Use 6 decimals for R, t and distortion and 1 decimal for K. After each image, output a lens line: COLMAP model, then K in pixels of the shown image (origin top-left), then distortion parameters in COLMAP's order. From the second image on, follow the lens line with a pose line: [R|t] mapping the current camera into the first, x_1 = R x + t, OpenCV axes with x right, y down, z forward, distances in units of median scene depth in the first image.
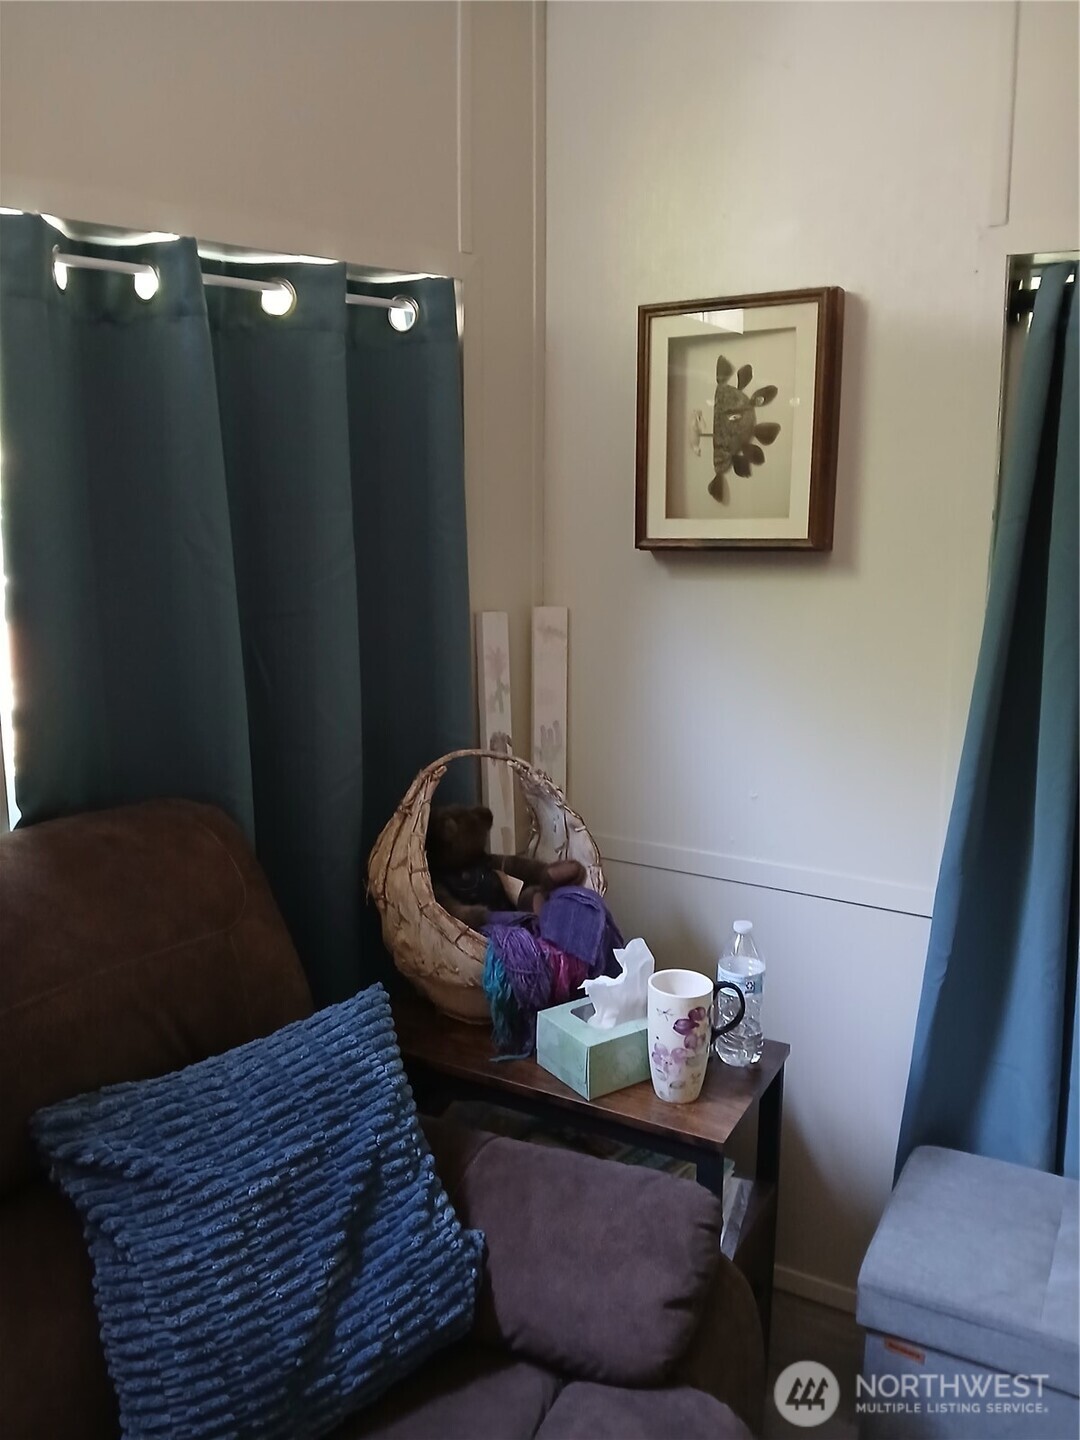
lens RADIAL K [[1074.2, 0, 544.7], [0, 1074.2, 721.9], [0, 0, 1]] dist [0.031001, -0.100986]
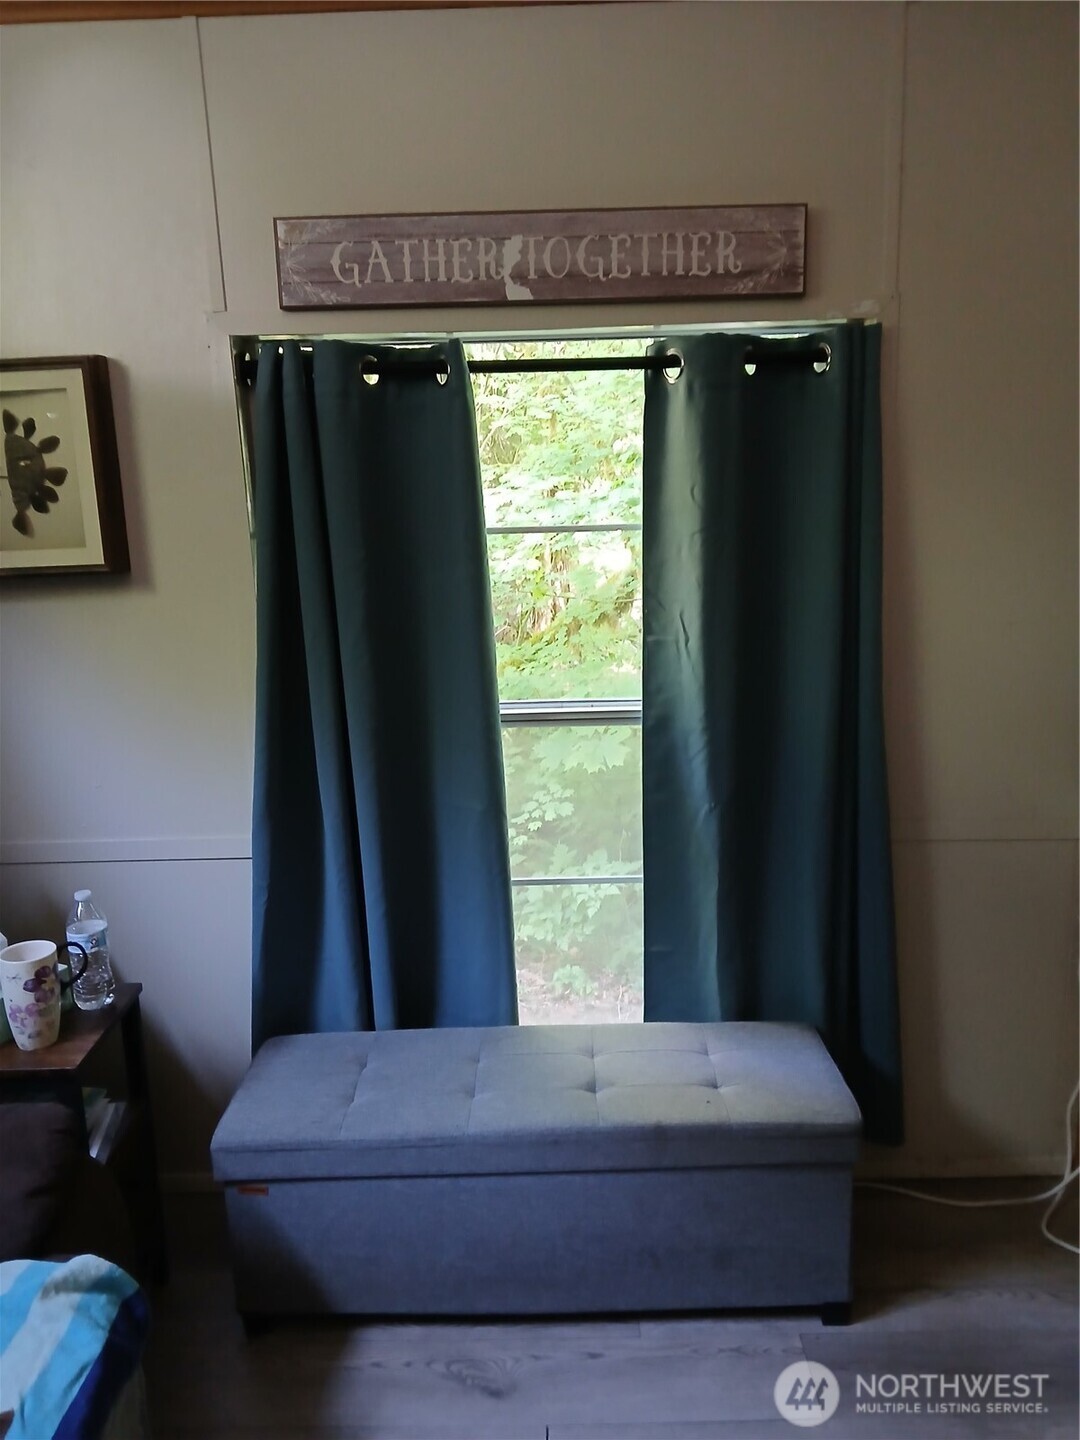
lens RADIAL K [[1085.9, 0, 539.7], [0, 1085.9, 714.4], [0, 0, 1]] dist [0.038302, -0.108158]
pose [[0.879288, -0.130981, 0.457926, 0.096280], [0.124958, 0.991205, 0.043578, 0.001887], [-0.459607, 0.018904, 0.887921, -0.295955]]
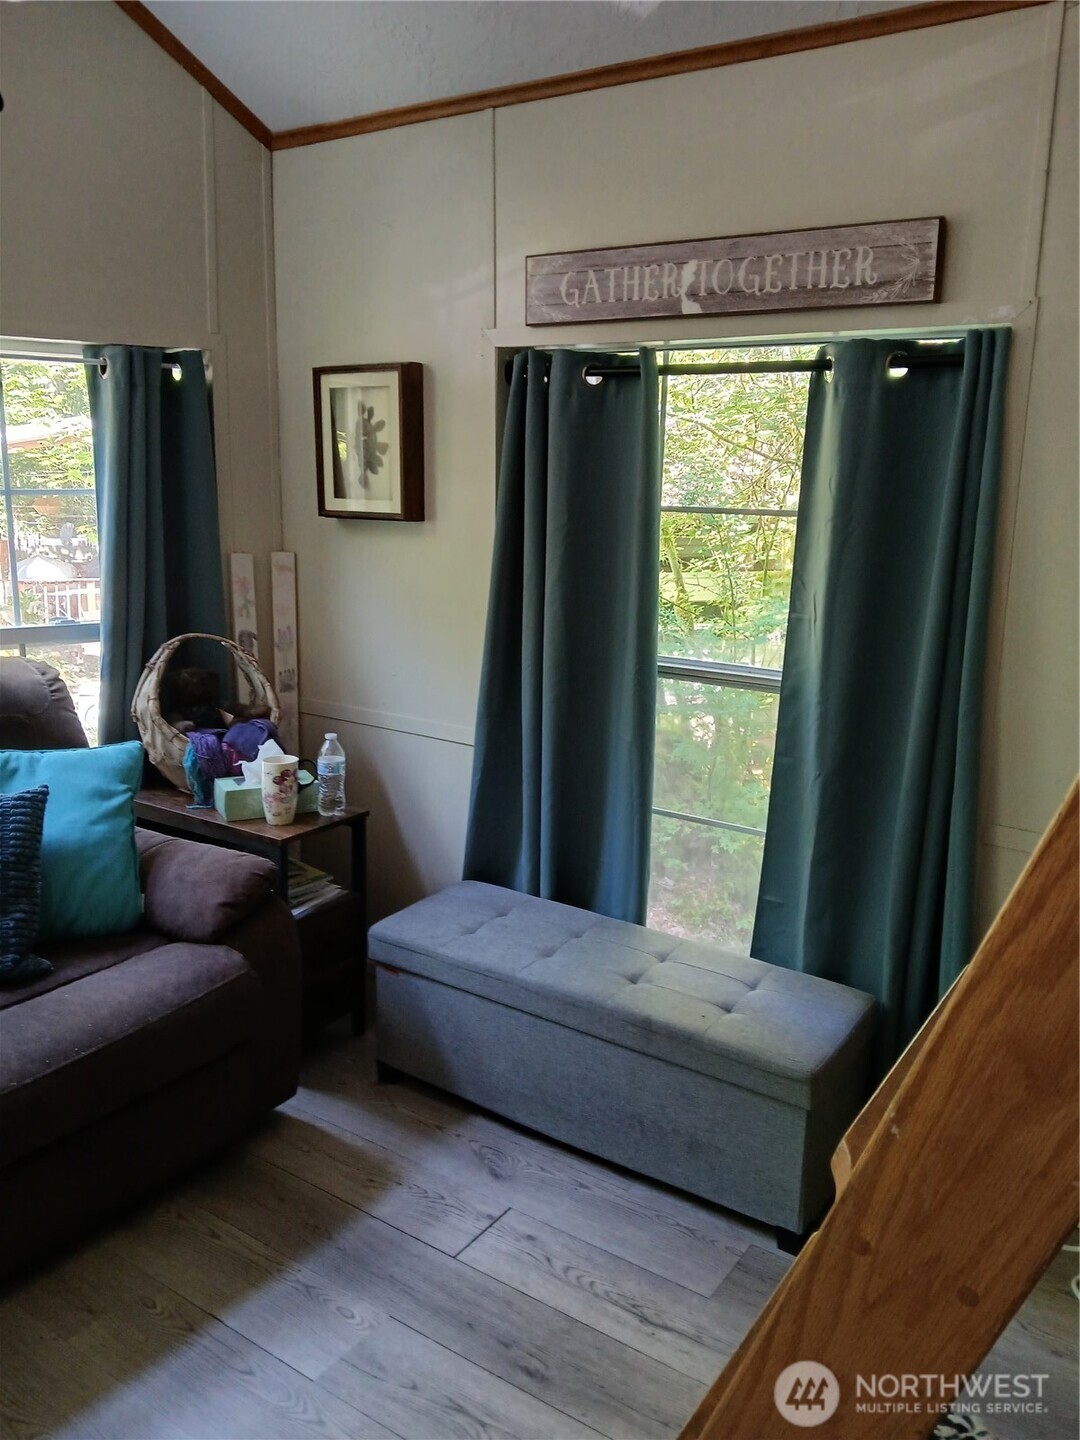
lens RADIAL K [[1085.9, 0, 539.7], [0, 1085.9, 714.4], [0, 0, 1]] dist [0.038302, -0.108158]
pose [[0.996033, 0.035518, -0.081583, 0.621896], [-0.033582, 0.999124, 0.024986, 0.093304], [0.082399, -0.022147, 0.996353, -0.676895]]
